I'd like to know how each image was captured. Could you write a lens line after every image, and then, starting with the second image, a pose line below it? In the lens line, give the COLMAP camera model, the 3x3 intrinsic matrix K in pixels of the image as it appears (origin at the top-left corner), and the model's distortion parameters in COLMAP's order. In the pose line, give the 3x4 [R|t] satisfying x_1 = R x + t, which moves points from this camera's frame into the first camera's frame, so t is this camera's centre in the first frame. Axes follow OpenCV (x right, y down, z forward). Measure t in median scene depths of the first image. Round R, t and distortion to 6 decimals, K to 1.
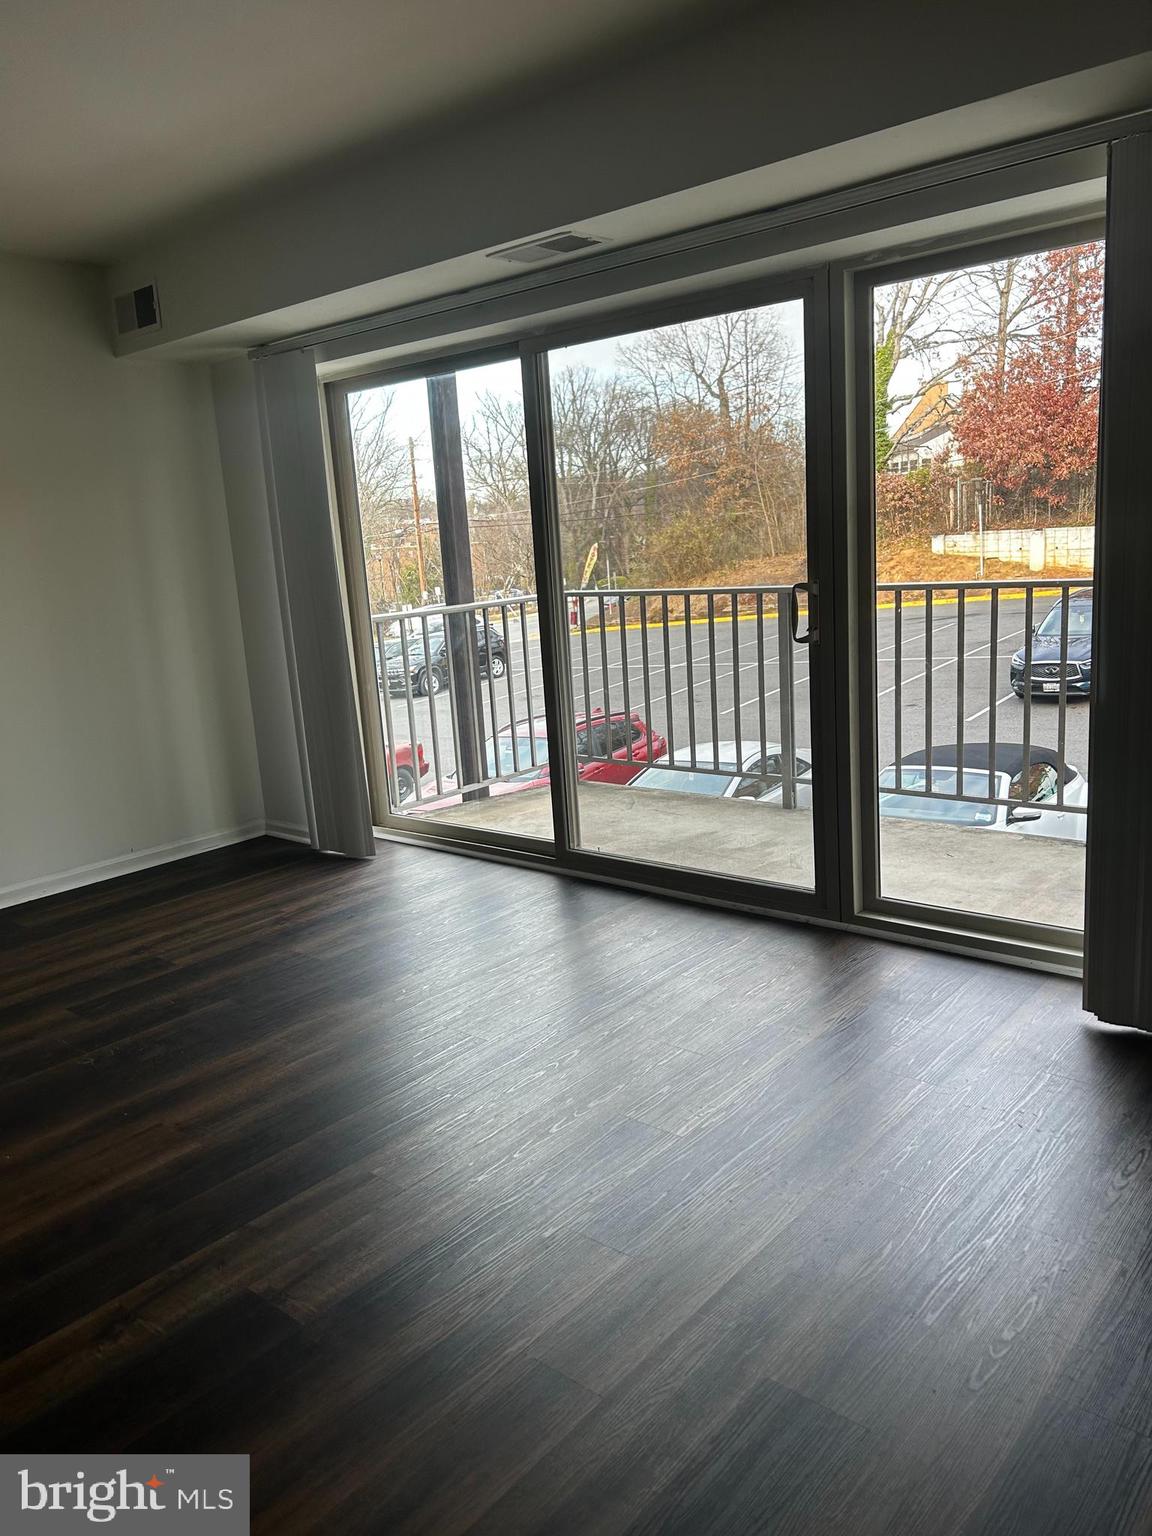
lens RADIAL K [[1162.9, 0, 569.1], [0, 1162.9, 777.9], [0, 0, 1]] dist [0.031127, -0.024617]
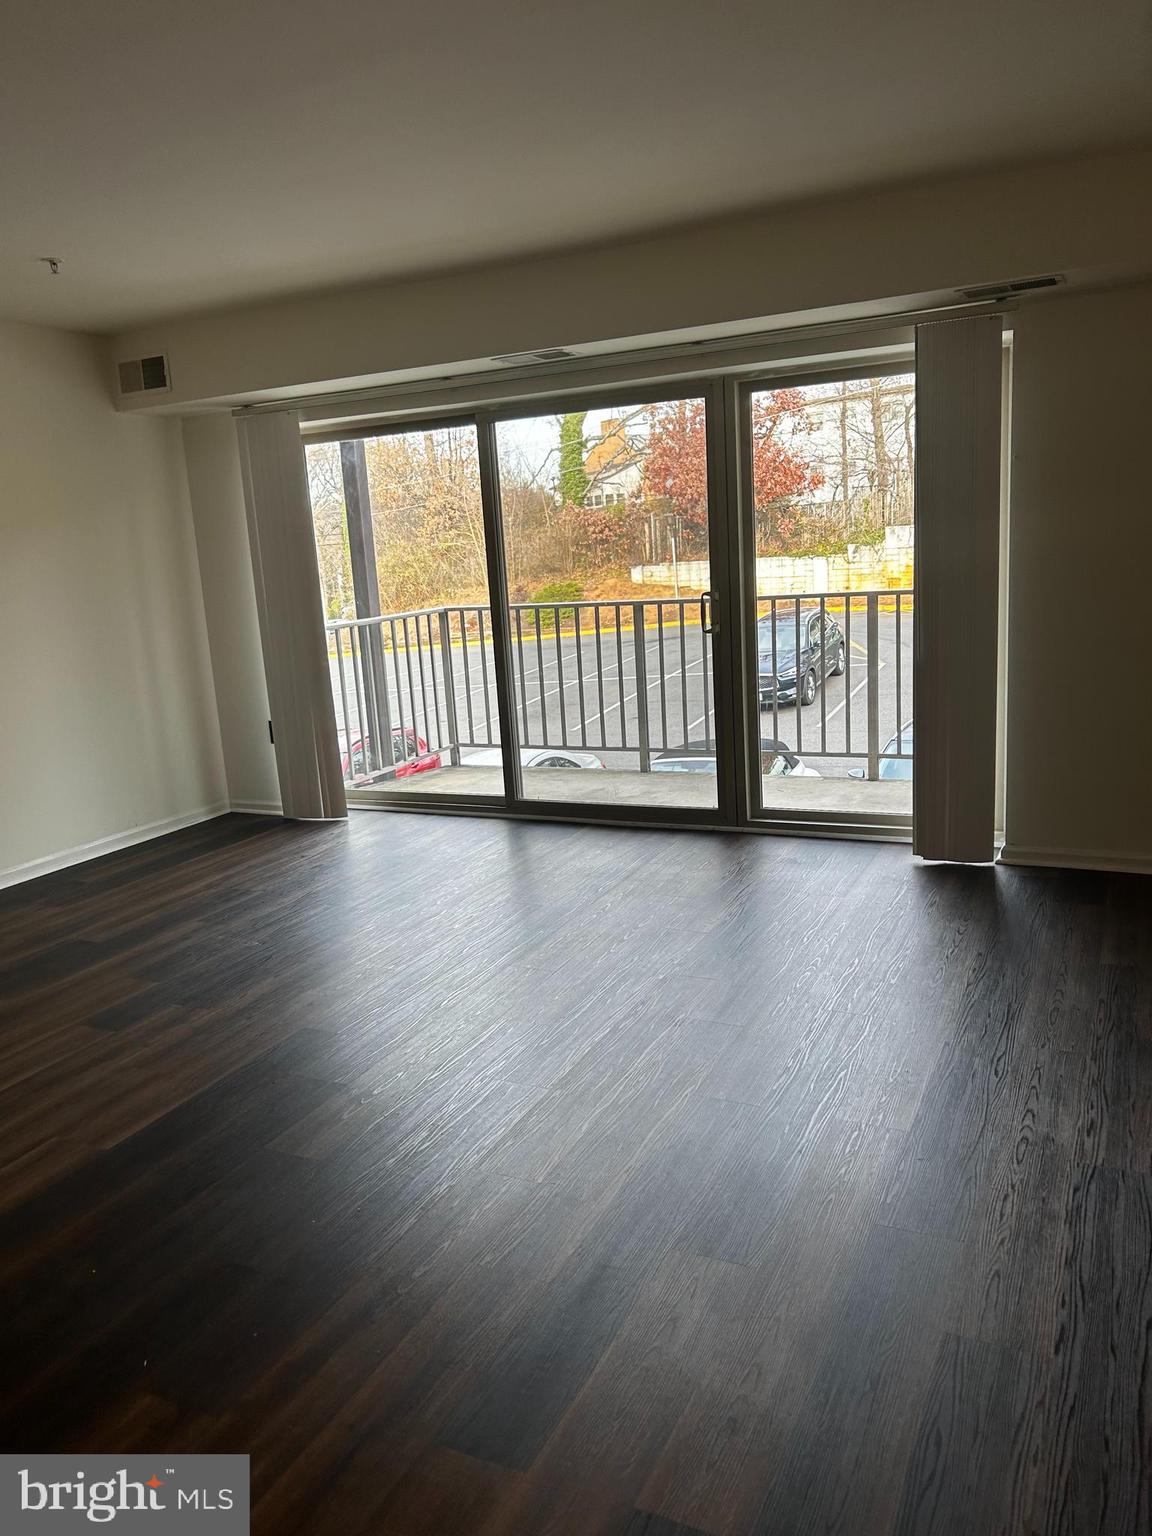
lens RADIAL K [[1162.9, 0, 555.6], [0, 1162.9, 803.5], [0, 0, 1]] dist [0.031127, -0.024617]
pose [[0.969361, -0.049952, 0.240507, -0.259868], [0.051021, 0.998696, 0.001784, 0.062970], [-0.240282, 0.010541, 0.970646, -0.269834]]
